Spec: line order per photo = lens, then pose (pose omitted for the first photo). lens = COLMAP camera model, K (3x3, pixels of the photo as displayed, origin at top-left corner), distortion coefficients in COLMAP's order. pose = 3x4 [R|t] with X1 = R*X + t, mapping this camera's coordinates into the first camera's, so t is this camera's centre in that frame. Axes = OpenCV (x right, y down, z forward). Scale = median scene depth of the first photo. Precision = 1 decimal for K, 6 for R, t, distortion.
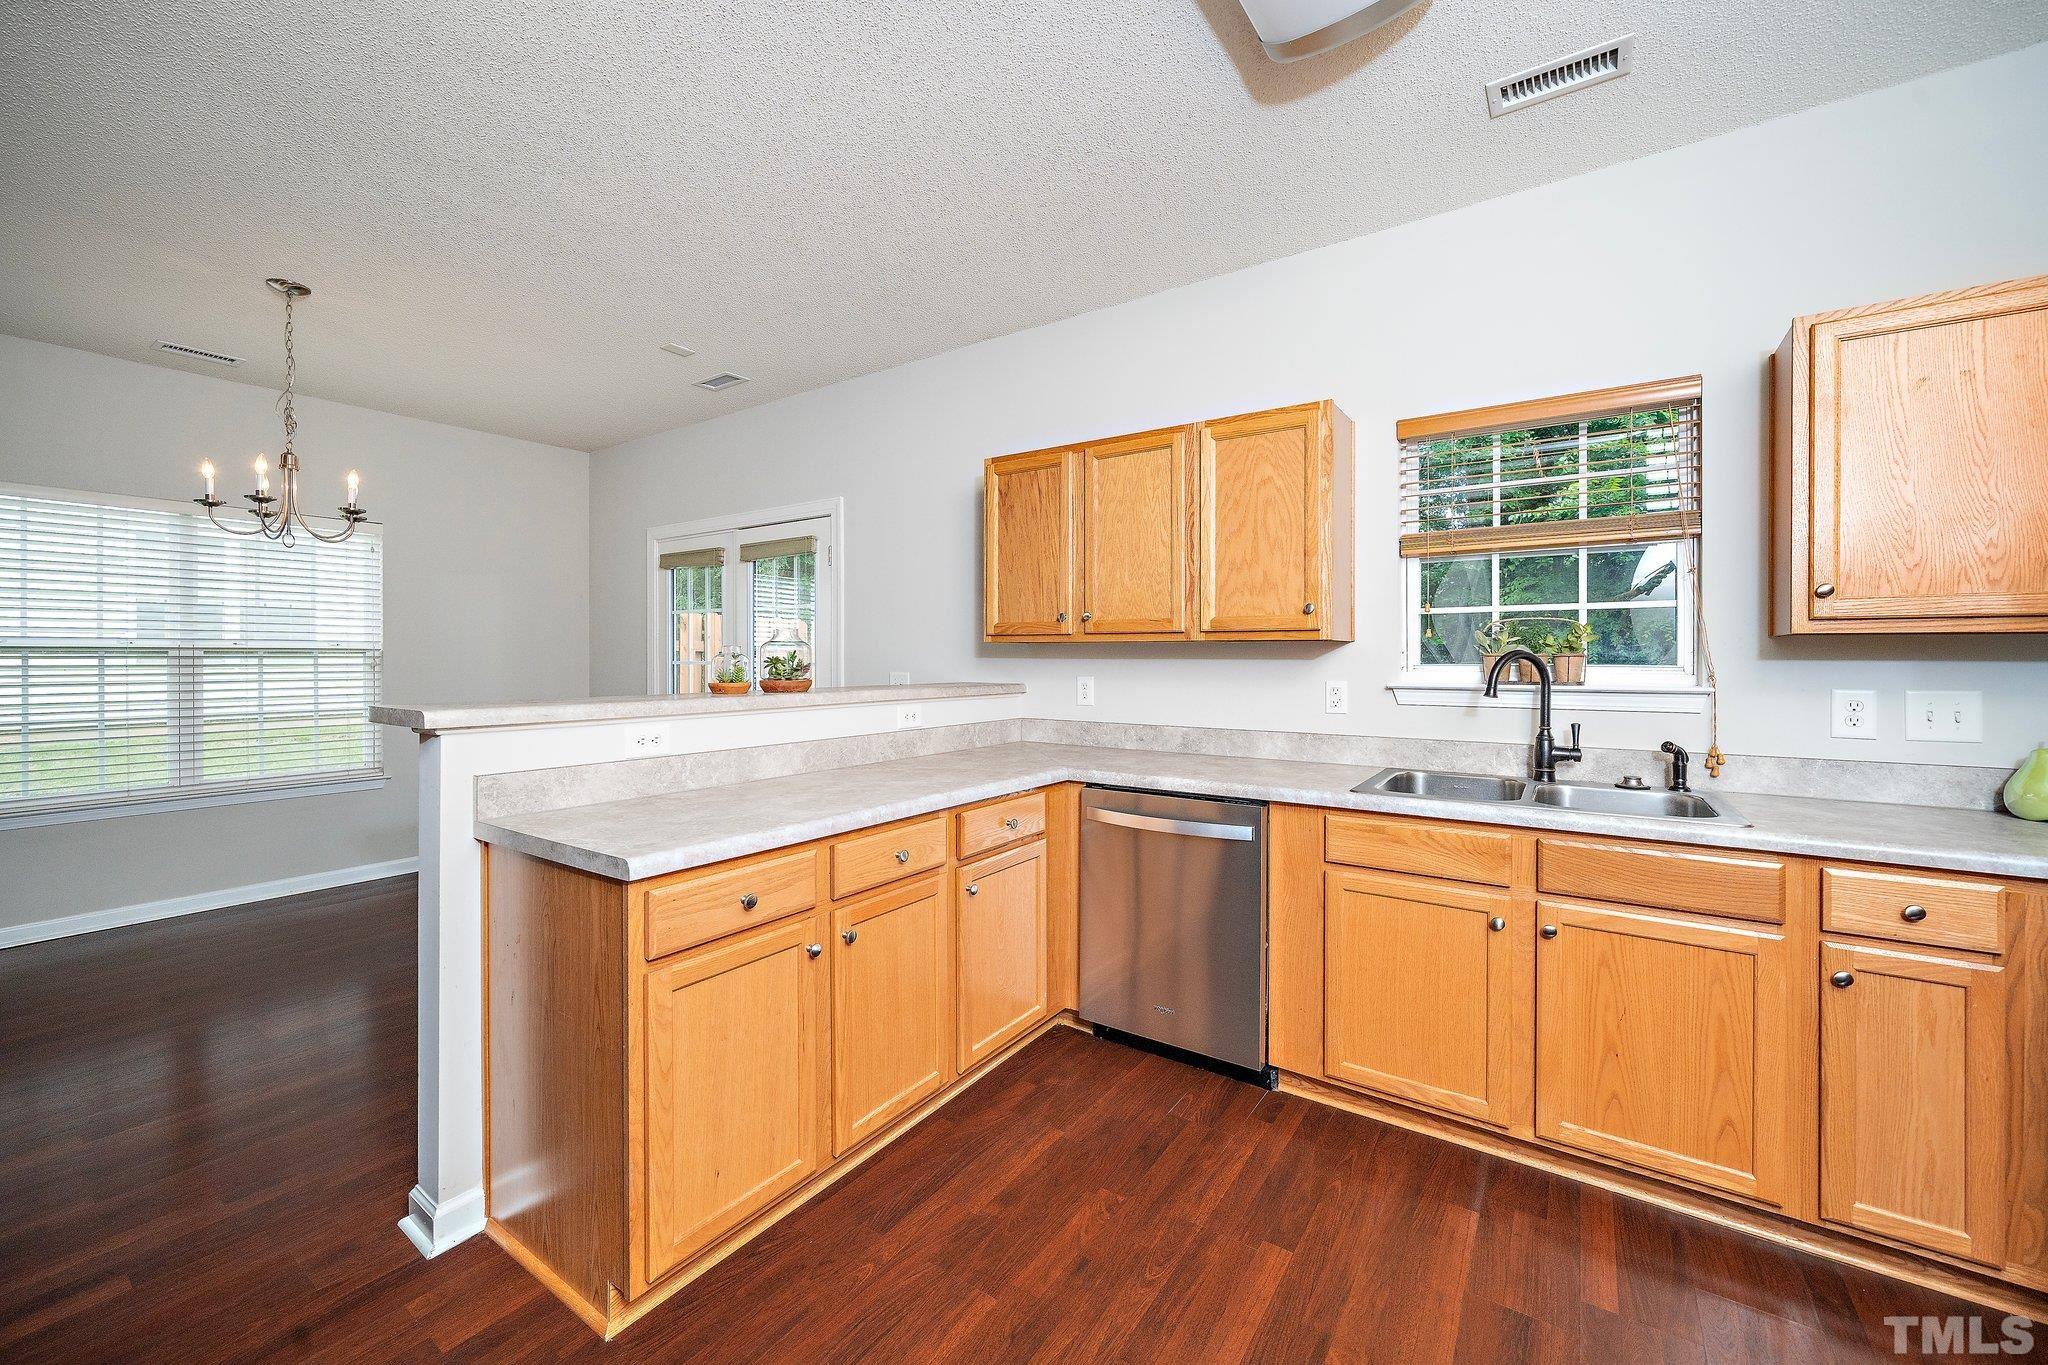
lens RADIAL K [[801.7, 0, 1010.3], [0, 801.7, 661.0], [0, 0, 1]] dist [-0.000441, -0.000039]
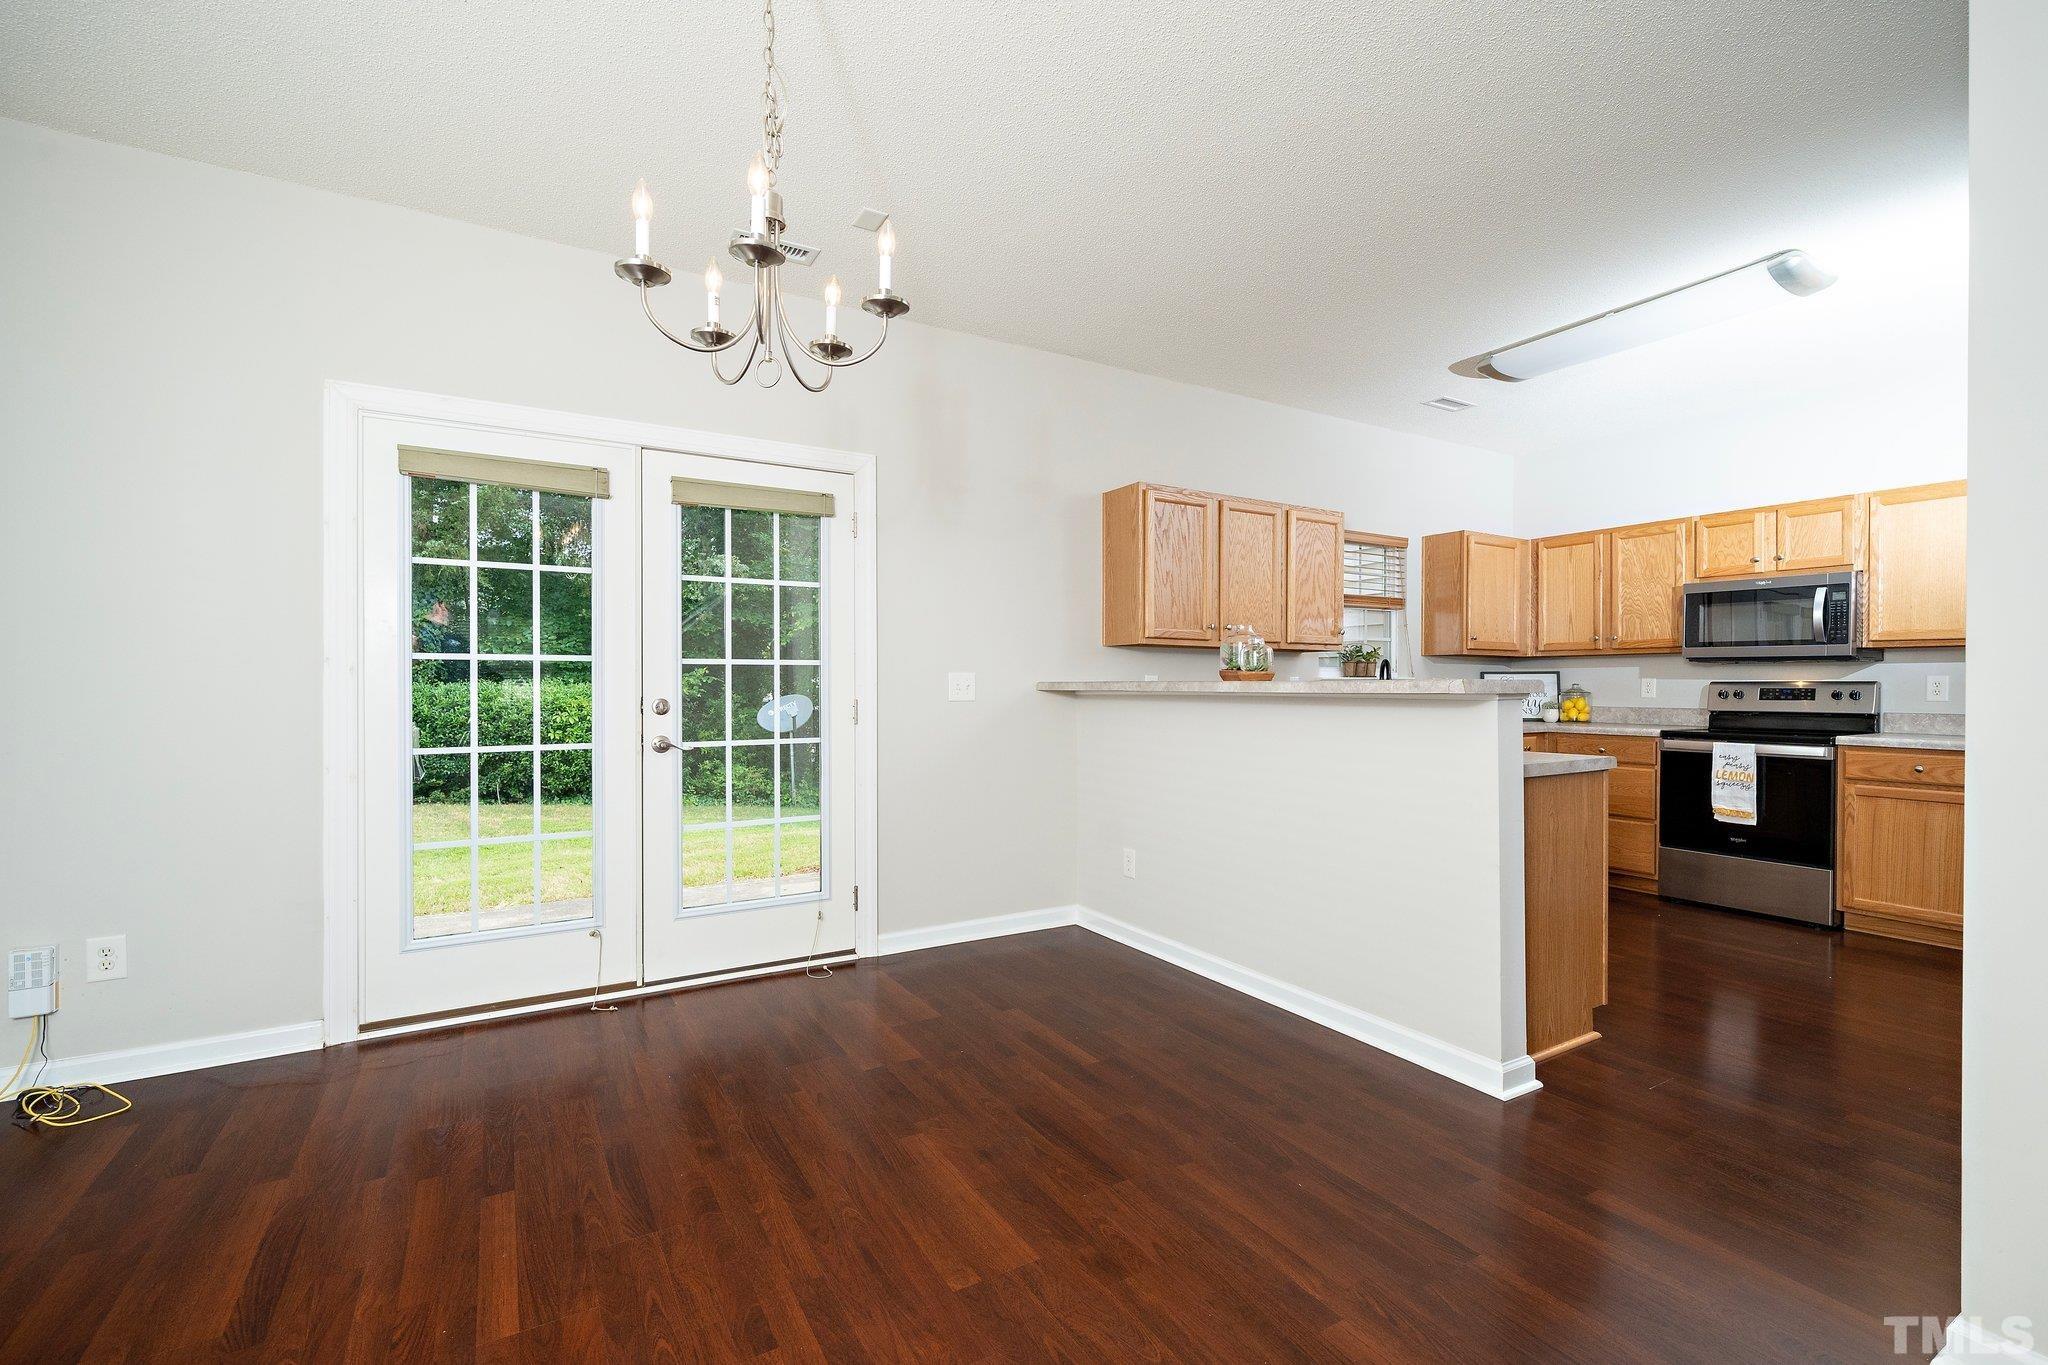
lens RADIAL K [[918.5, 0, 1078.8], [0, 918.5, 691.3], [0, 0, 1]] dist [-0.000256, -0.000071]
pose [[0.386221, -0.005696, 0.922389, -1.776011], [0.003225, 0.999983, 0.004825, 0.053109], [-0.922401, 0.001111, 0.386232, 0.814944]]
